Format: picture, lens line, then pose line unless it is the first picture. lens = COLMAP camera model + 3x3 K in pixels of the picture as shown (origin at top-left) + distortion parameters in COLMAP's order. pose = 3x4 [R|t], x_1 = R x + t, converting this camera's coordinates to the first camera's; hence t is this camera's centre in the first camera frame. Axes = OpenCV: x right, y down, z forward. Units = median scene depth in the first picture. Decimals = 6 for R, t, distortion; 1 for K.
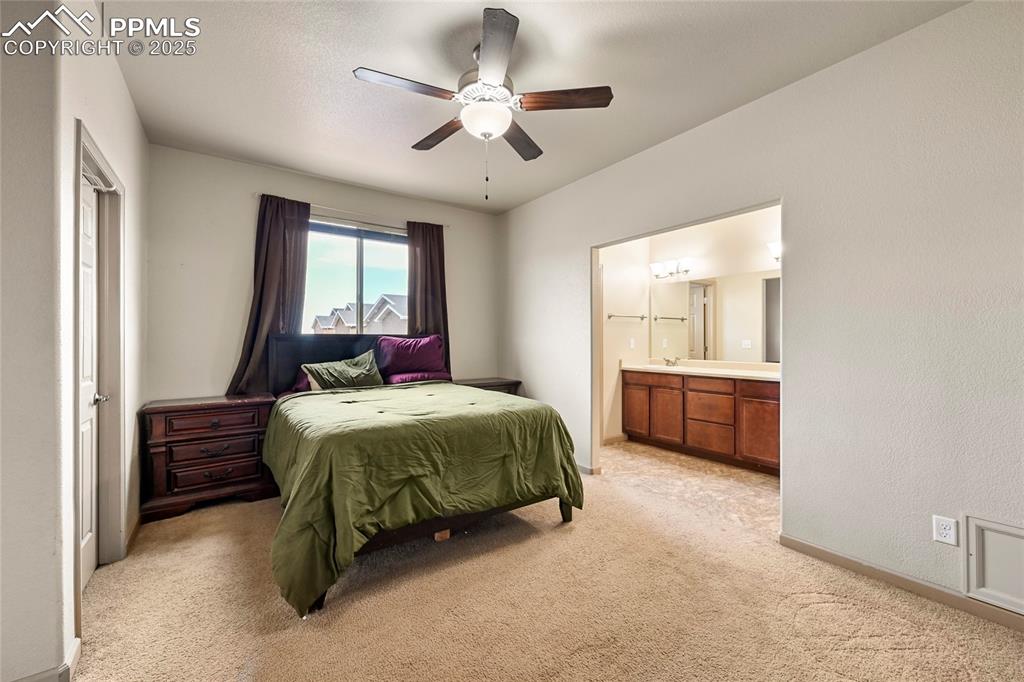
lens RADIAL K [[398.7, 0, 512.0], [0, 398.7, 341.0], [0, 0, 1]] dist [-0.000191, 0.000196]
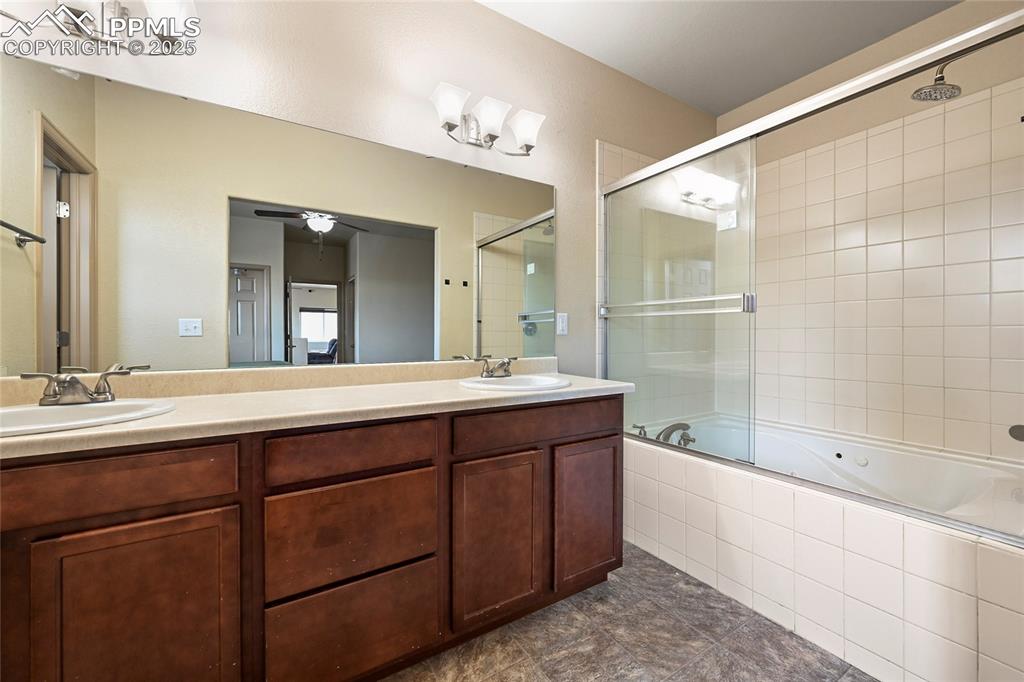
lens RADIAL K [[405.8, 0, 512.8], [0, 405.8, 336.8], [0, 0, 1]] dist [-0.000692, 0.000193]
pose [[0.056509, -0.001720, 0.998401, 0.259480], [0.000566, 0.999998, 0.001691, 0.034176], [-0.998402, 0.000470, 0.056510, 1.095365]]
